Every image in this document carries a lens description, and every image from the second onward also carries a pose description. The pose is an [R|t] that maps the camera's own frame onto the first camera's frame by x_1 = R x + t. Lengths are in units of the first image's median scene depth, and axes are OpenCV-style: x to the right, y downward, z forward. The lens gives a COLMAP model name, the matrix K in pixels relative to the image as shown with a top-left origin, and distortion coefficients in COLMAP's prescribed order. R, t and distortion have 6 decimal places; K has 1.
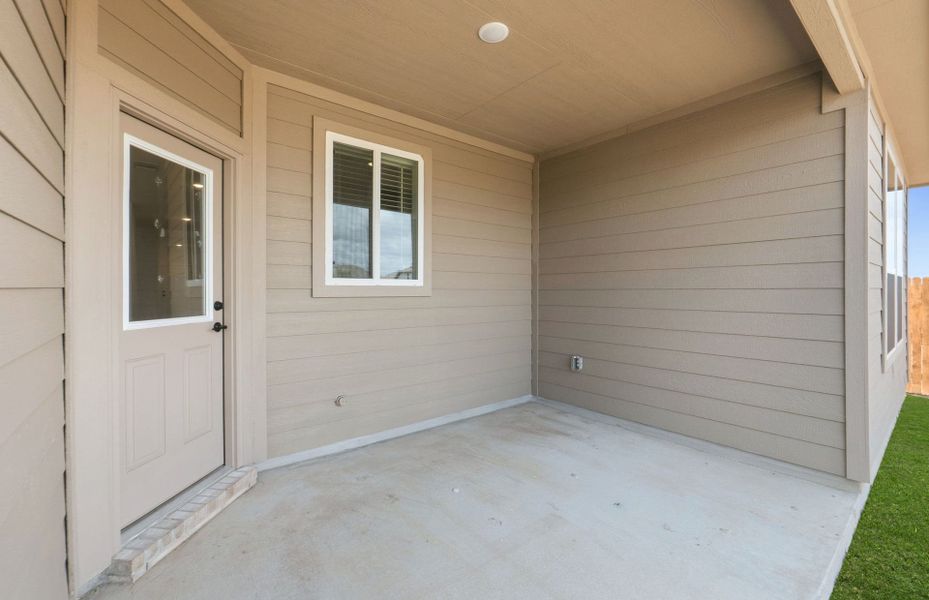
lens RADIAL K [[391.8, 0, 467.9], [0, 391.8, 293.5], [0, 0, 1]] dist [-0.000977, -0.000398]
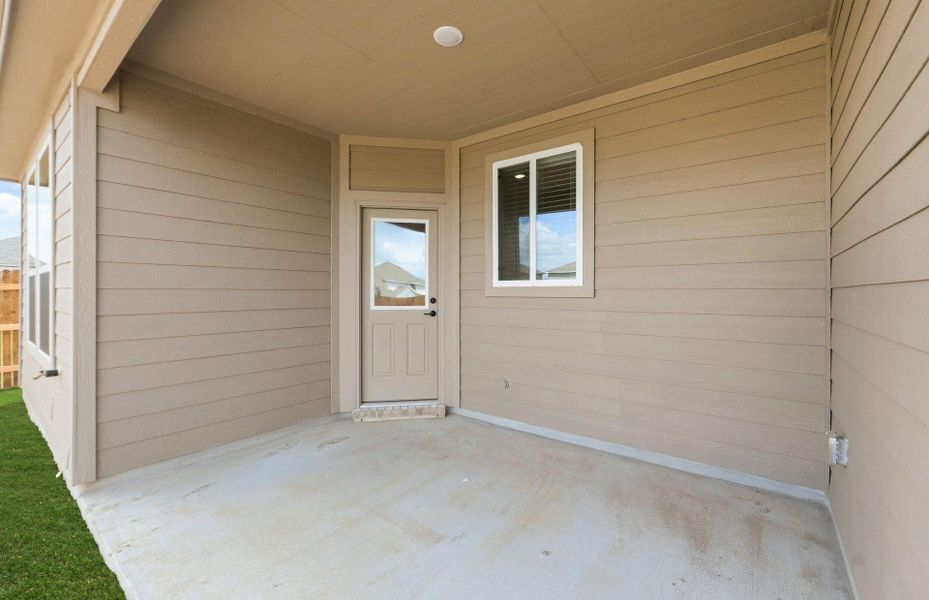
lens RADIAL K [[391.8, 0, 466.4], [0, 391.8, 295.4], [0, 0, 1]] dist [-0.000977, -0.000398]
pose [[0.232617, 0.006136, -0.972549, 0.777426], [-0.009719, 0.999945, 0.003984, 0.001905], [0.972520, 0.008525, 0.232664, 0.590069]]
